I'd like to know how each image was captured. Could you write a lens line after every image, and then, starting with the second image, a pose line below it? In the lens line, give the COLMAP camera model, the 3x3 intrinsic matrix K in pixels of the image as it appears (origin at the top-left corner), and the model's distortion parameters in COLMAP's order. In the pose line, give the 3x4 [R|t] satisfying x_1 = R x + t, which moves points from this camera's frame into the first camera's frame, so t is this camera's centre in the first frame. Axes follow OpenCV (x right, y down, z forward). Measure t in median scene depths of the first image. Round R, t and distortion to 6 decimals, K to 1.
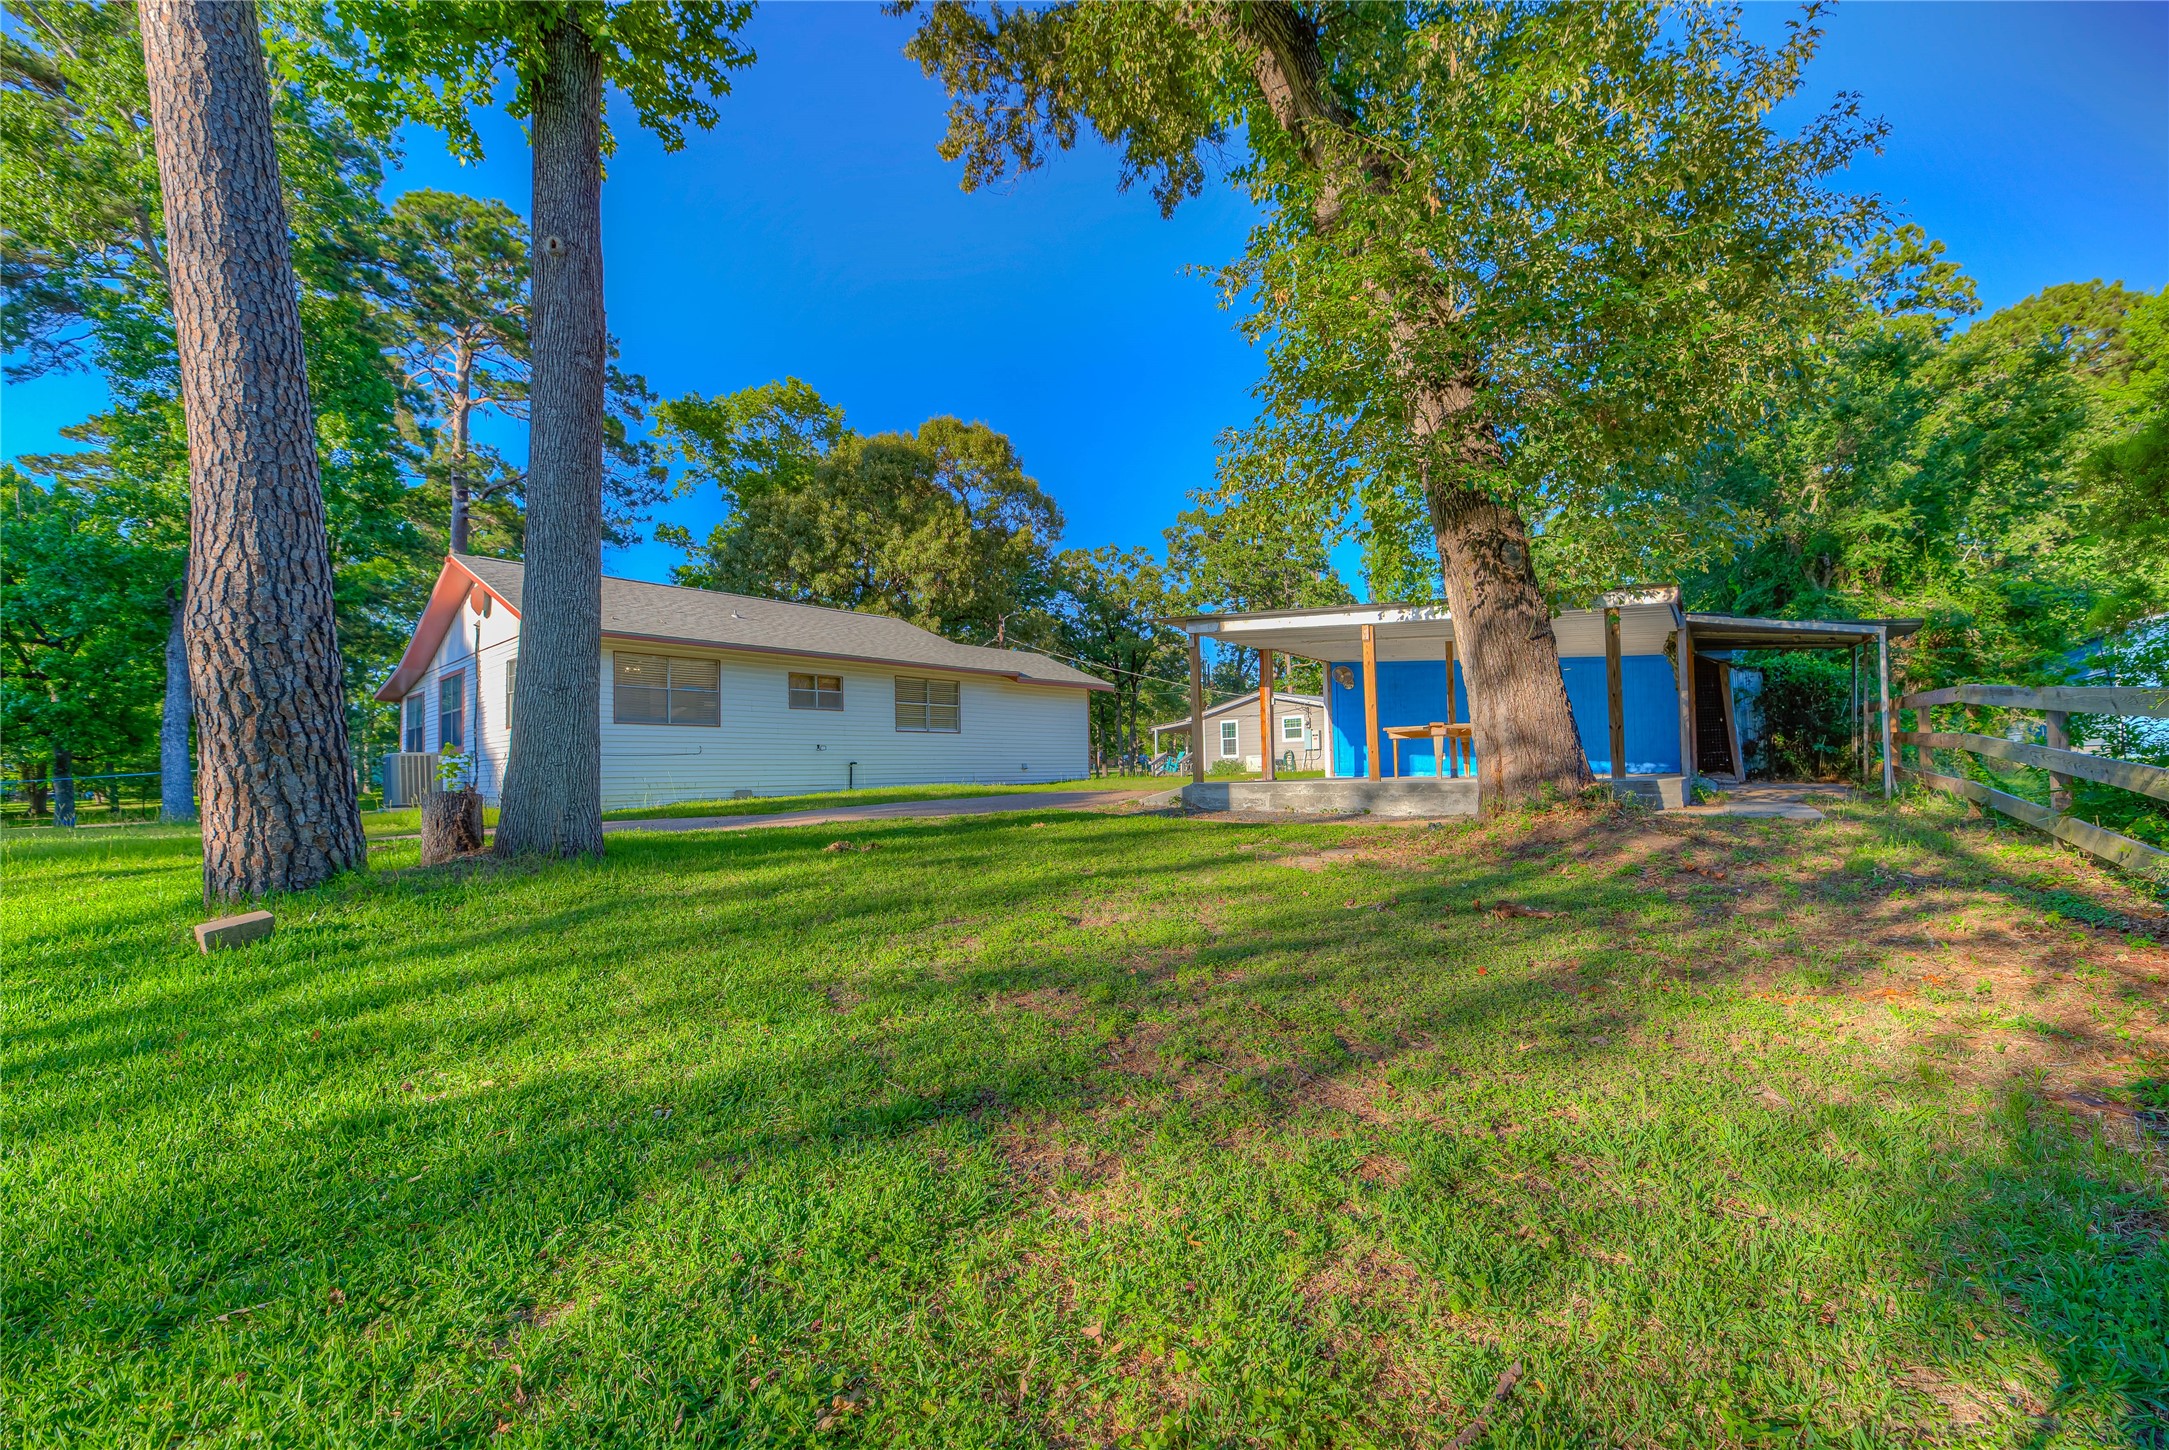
lens RADIAL K [[880.5, 0, 1091.0], [0, 880.5, 694.2], [0, 0, 1]] dist [0.009958, -0.000126]
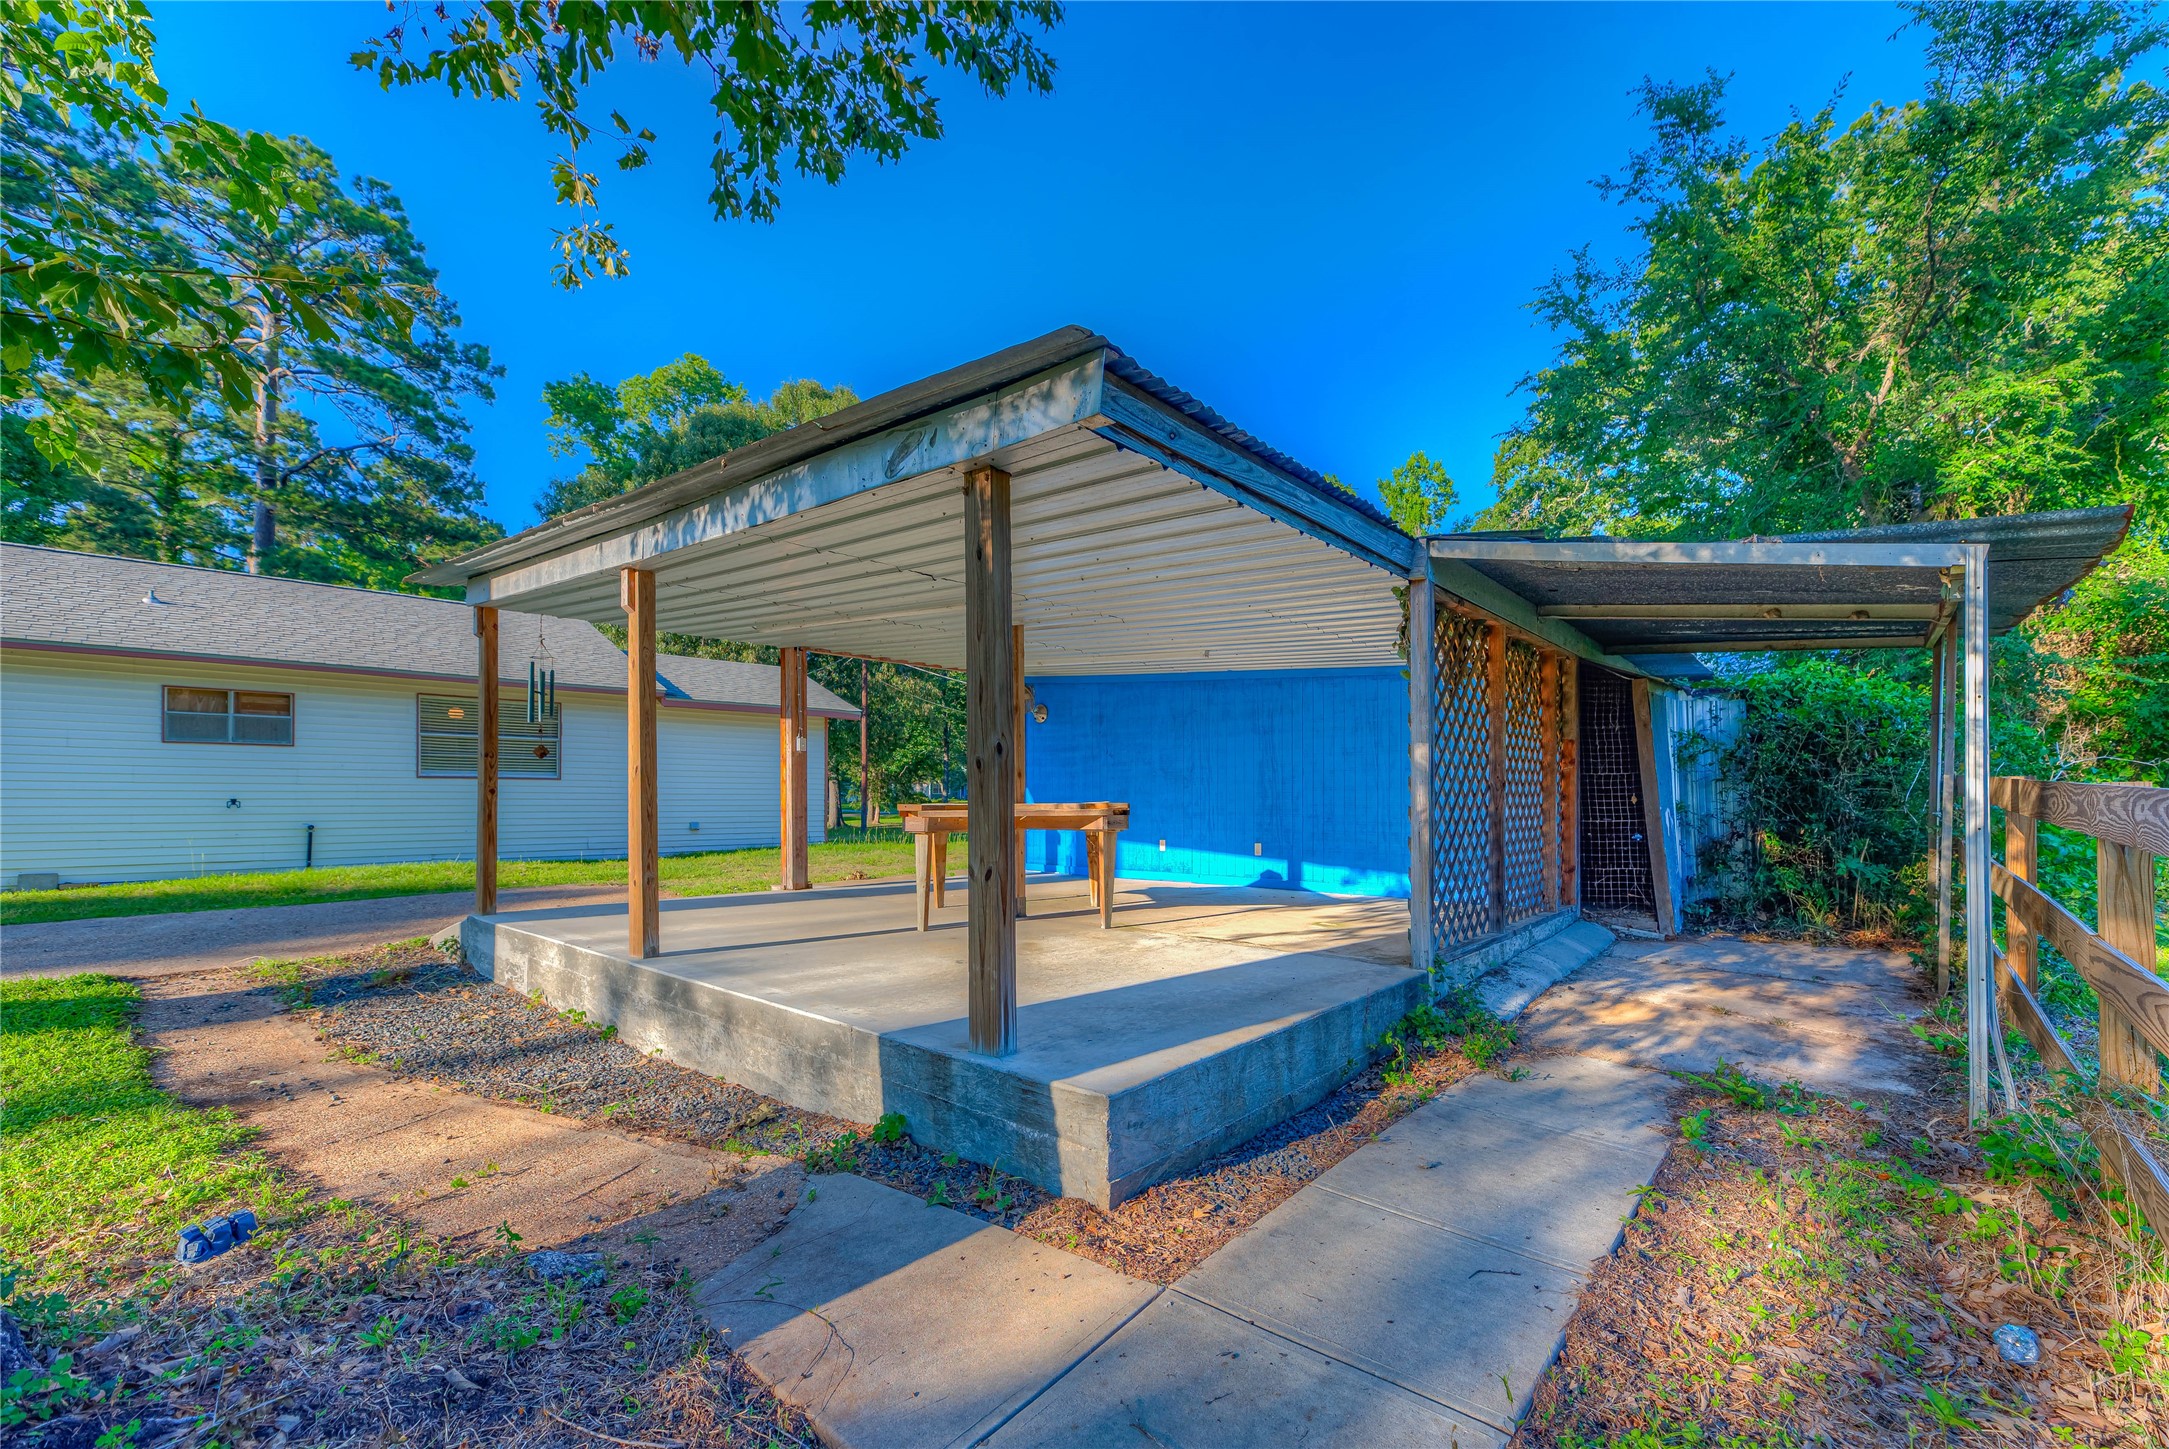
lens RADIAL K [[881.5, 0, 1099.6], [0, 881.5, 740.8], [0, 0, 1]] dist [0.007461, -0.000050]
pose [[0.996243, 0.013784, -0.085499, 0.427724], [-0.011621, 0.999601, 0.025746, -0.010557], [0.085820, -0.024655, 0.996006, 0.462906]]
